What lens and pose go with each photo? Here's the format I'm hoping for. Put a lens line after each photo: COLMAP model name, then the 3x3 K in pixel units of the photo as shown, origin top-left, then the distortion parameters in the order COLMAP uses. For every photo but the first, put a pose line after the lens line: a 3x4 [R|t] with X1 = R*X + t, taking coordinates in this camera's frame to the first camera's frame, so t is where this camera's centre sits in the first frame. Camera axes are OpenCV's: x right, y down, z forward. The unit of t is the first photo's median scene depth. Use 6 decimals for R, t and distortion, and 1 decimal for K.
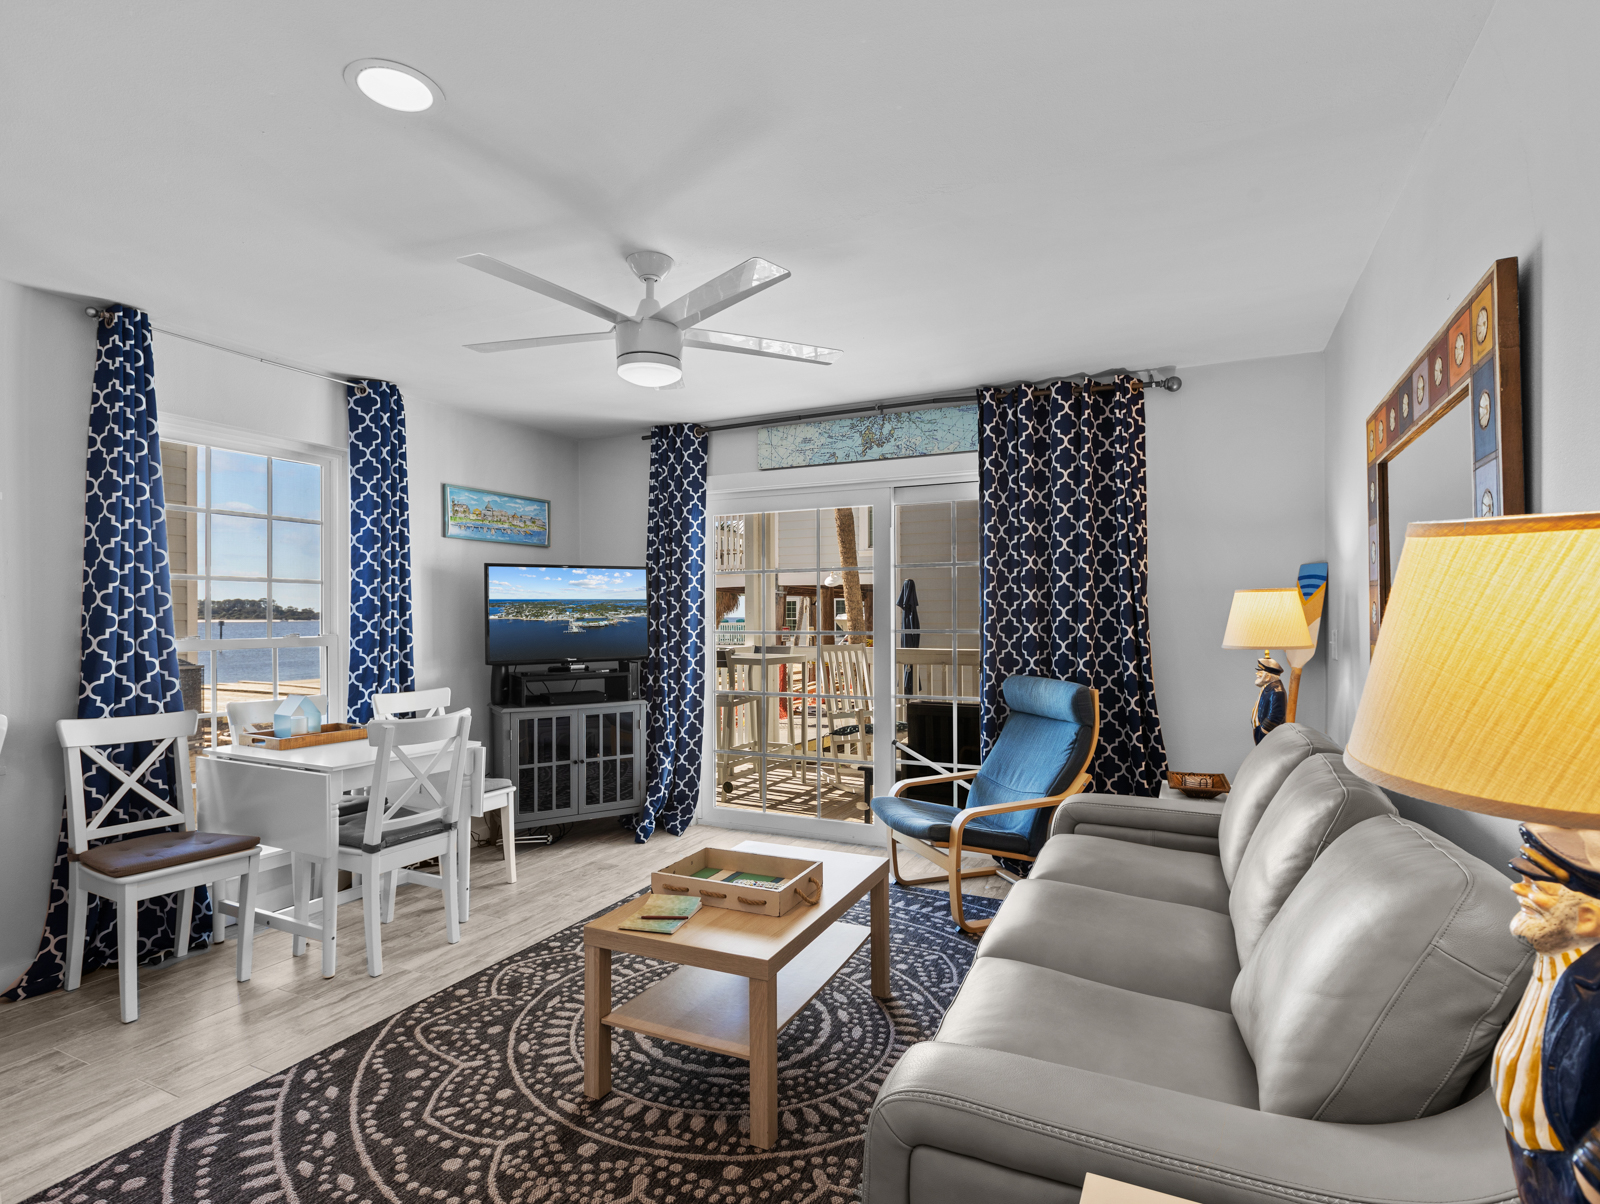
lens RADIAL K [[827.9, 0, 804.9], [0, 827.9, 614.3], [0, 0, 1]] dist [0.005418, 0.002579]
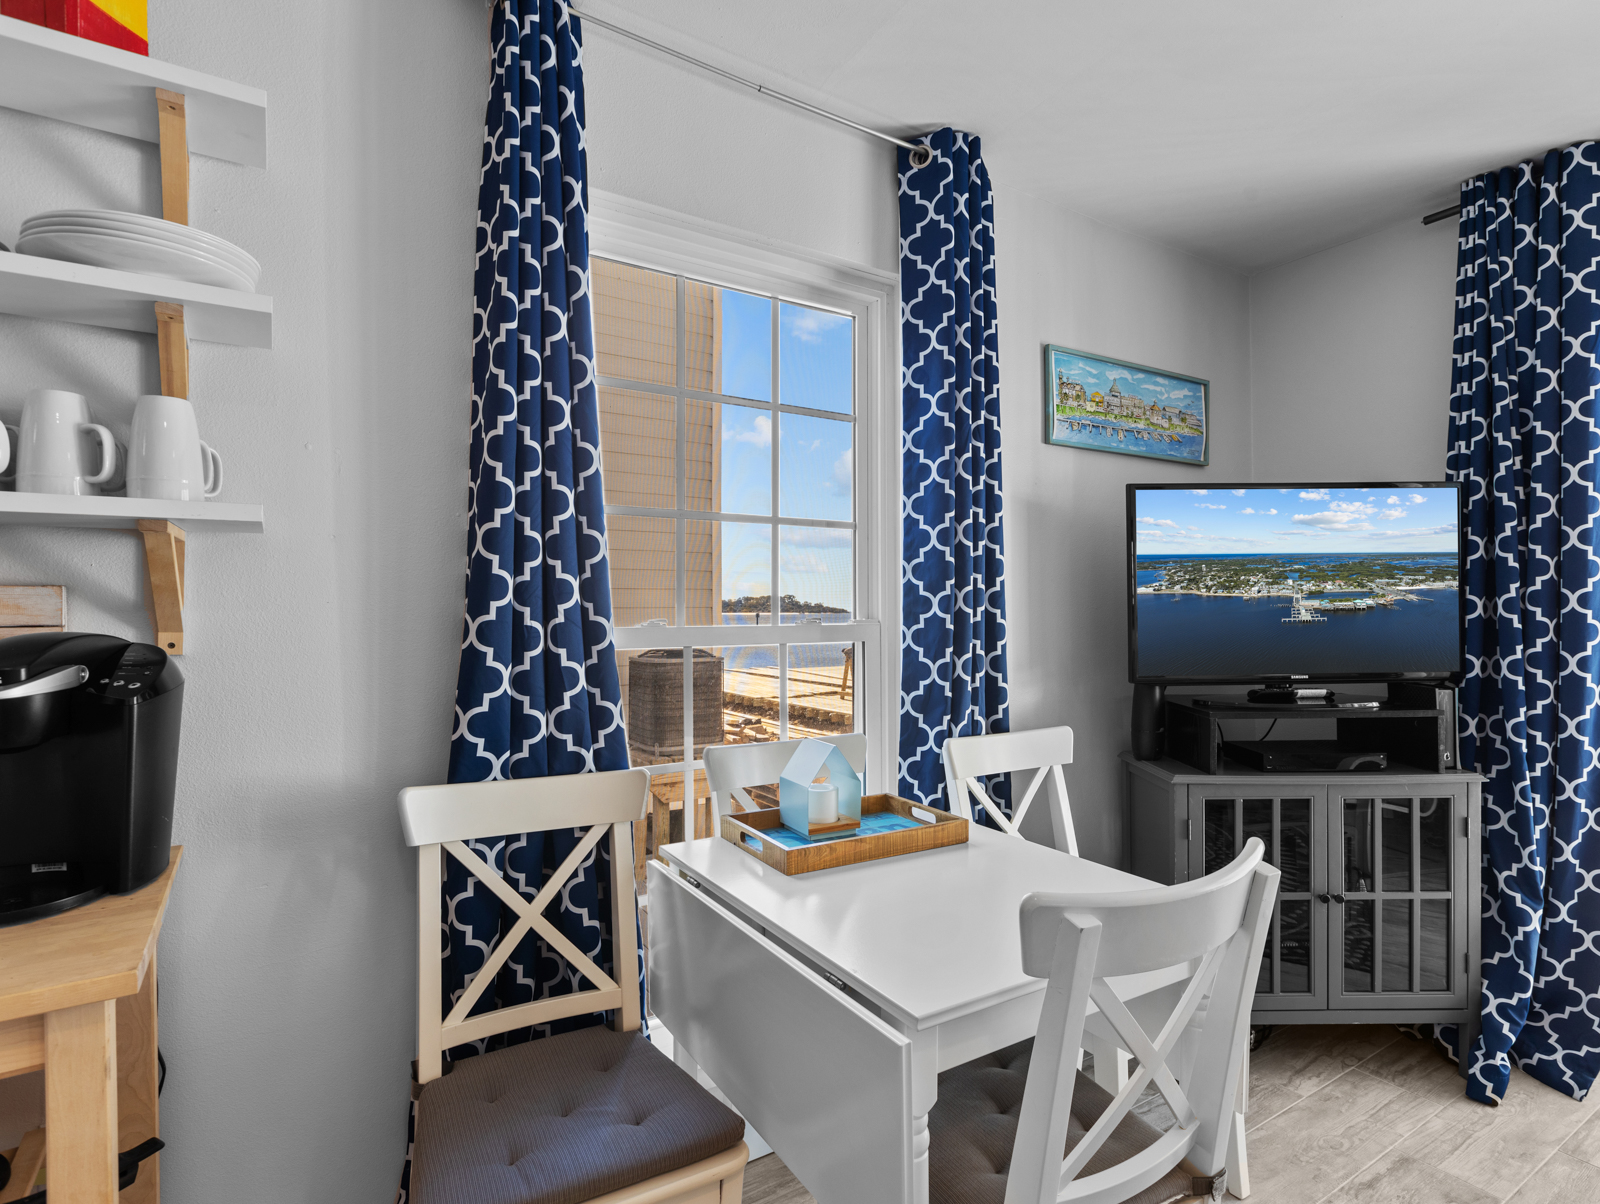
lens RADIAL K [[827.9, 0, 799.1], [0, 827.9, 609.4], [0, 0, 1]] dist [0.005418, 0.002579]
pose [[0.845753, -0.000312, -0.533575, -0.315839], [0.001288, 0.999998, 0.001458, 0.016295], [0.533573, -0.001920, 0.845752, 0.508180]]
